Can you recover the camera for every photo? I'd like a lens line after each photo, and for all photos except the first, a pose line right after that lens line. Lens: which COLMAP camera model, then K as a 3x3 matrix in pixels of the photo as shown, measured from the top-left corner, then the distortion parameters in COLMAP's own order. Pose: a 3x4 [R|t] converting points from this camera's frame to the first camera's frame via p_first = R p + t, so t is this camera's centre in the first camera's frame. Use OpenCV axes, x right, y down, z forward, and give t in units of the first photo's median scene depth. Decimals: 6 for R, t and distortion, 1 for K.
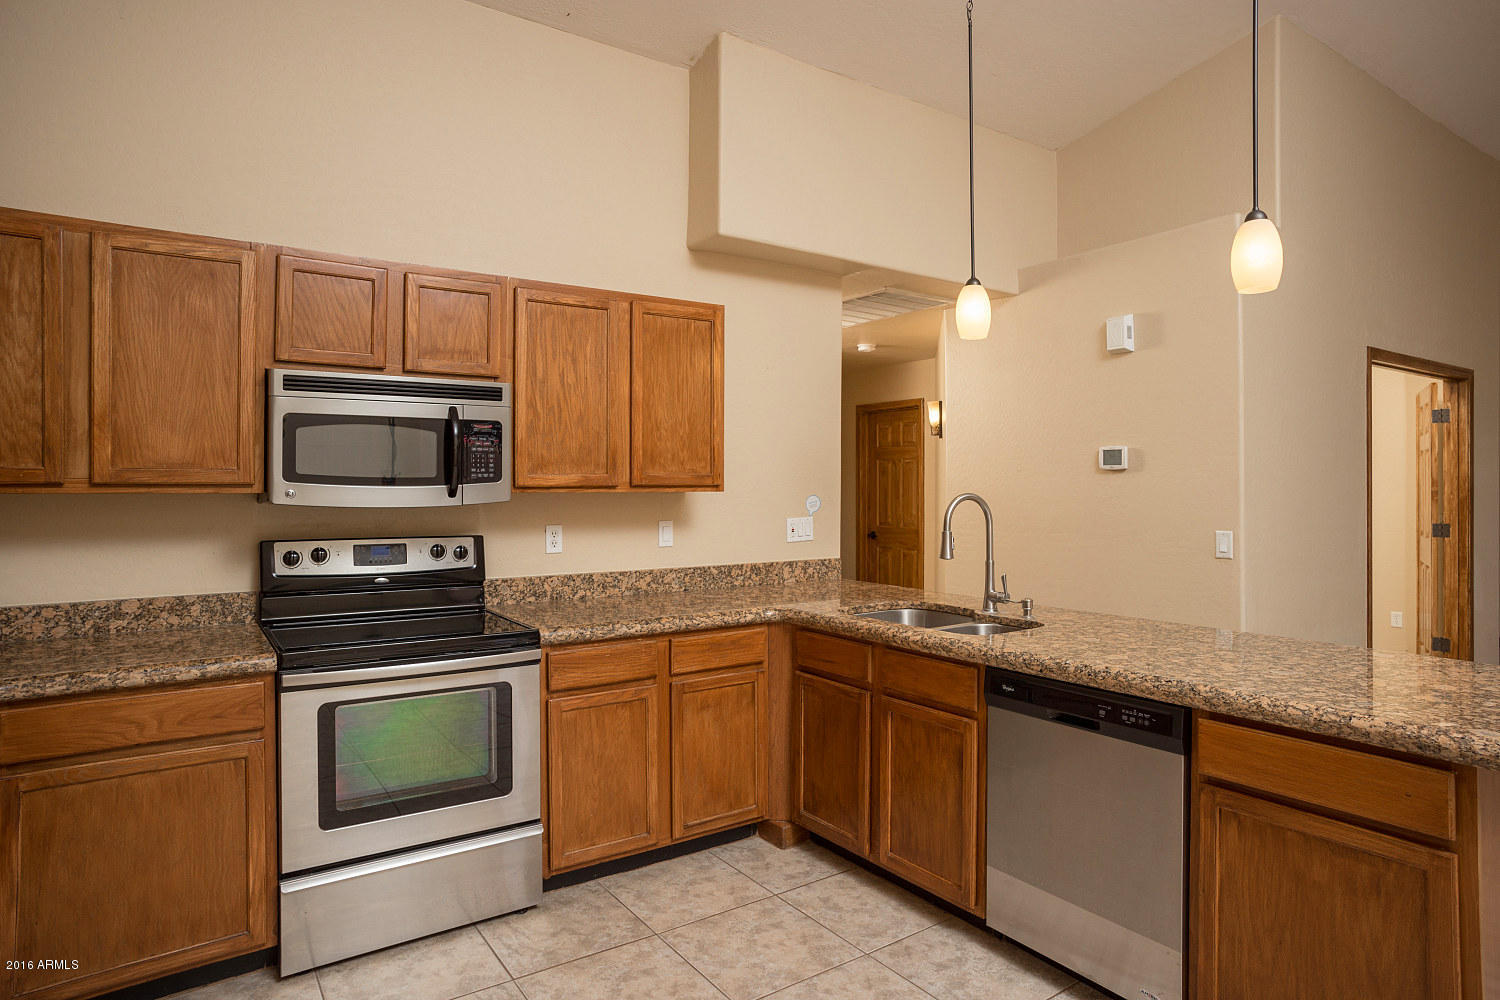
lens RADIAL K [[862.4, 0, 757.6], [0, 862.4, 485.7], [0, 0, 1]] dist [-0.065072, 0.038943]
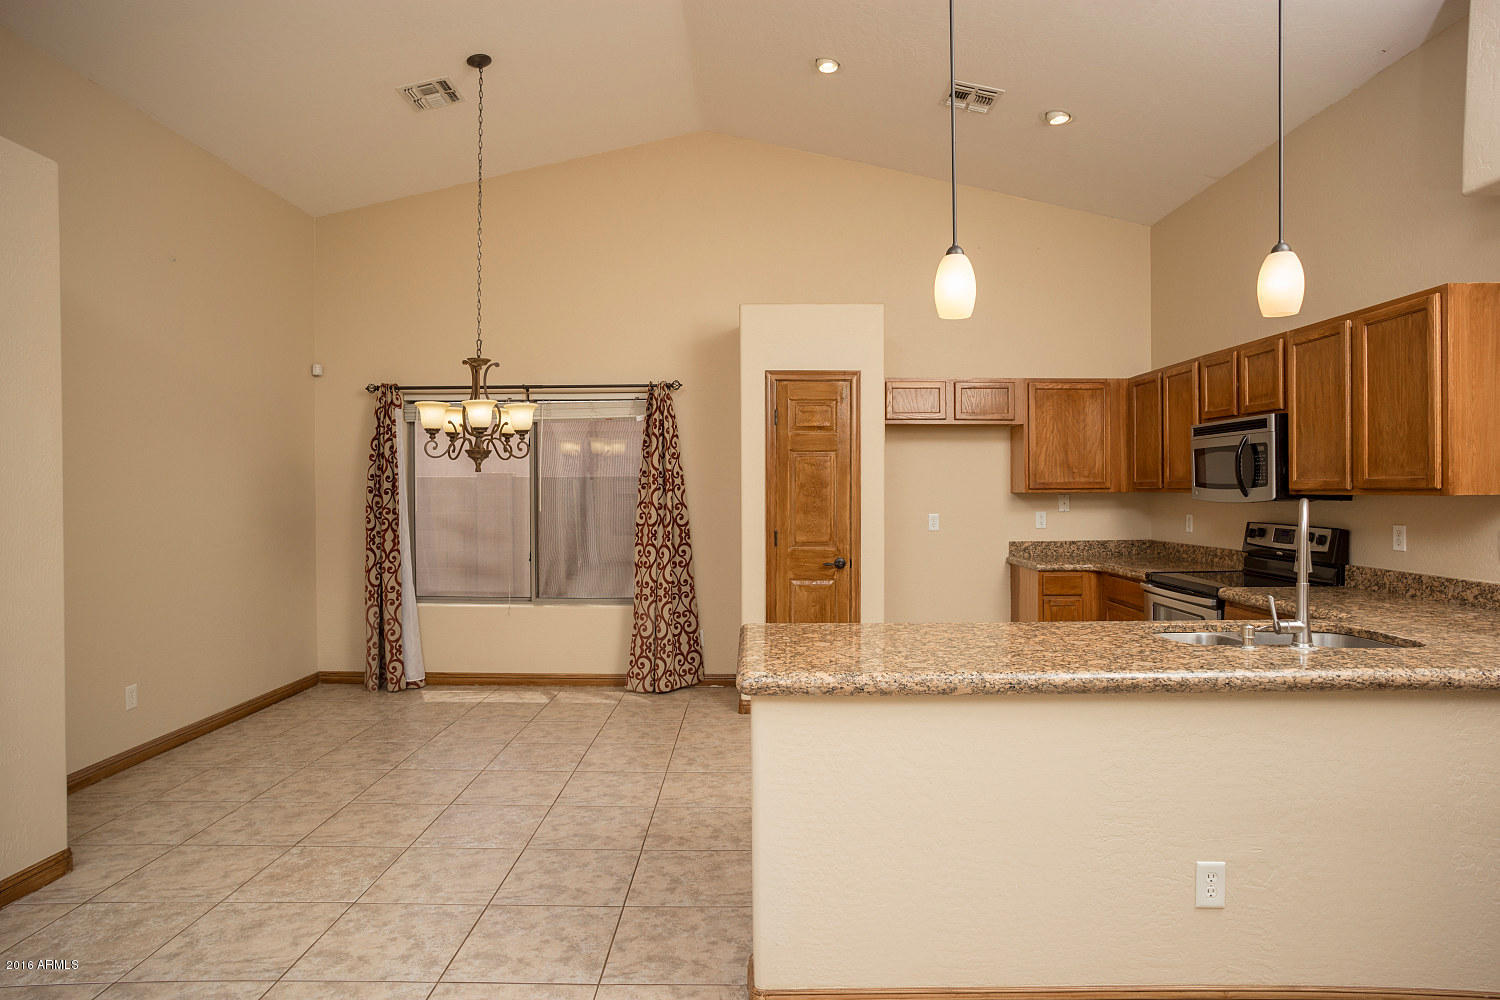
lens RADIAL K [[862.4, 0, 746.8], [0, 862.4, 494.5], [0, 0, 1]] dist [-0.065072, 0.038943]
pose [[-0.579984, 0.008267, -0.814586, 1.193703], [0.004000, 0.999965, 0.007300, -0.004174], [0.814618, 0.000975, -0.579997, 1.019936]]
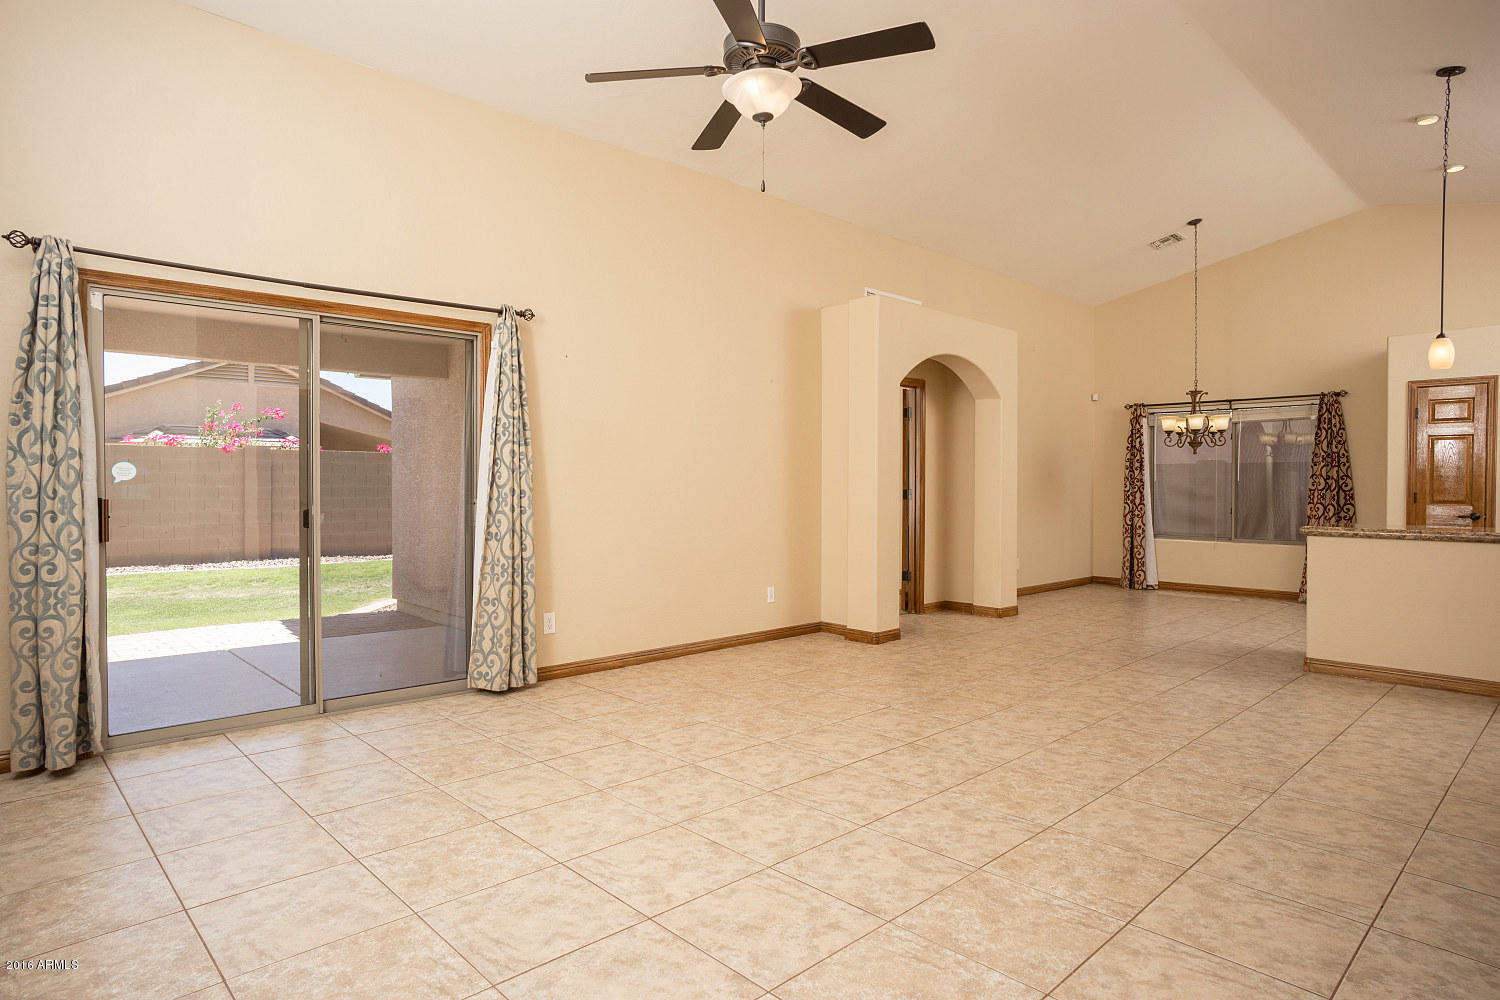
lens RADIAL K [[862.4, 0, 742.7], [0, 862.4, 505.3], [0, 0, 1]] dist [-0.065072, 0.038943]
pose [[-0.989011, 0.002462, -0.147822, 1.986490], [-0.000797, 0.999758, 0.021985, 0.064465], [0.147840, 0.021862, -0.988770, 2.120395]]
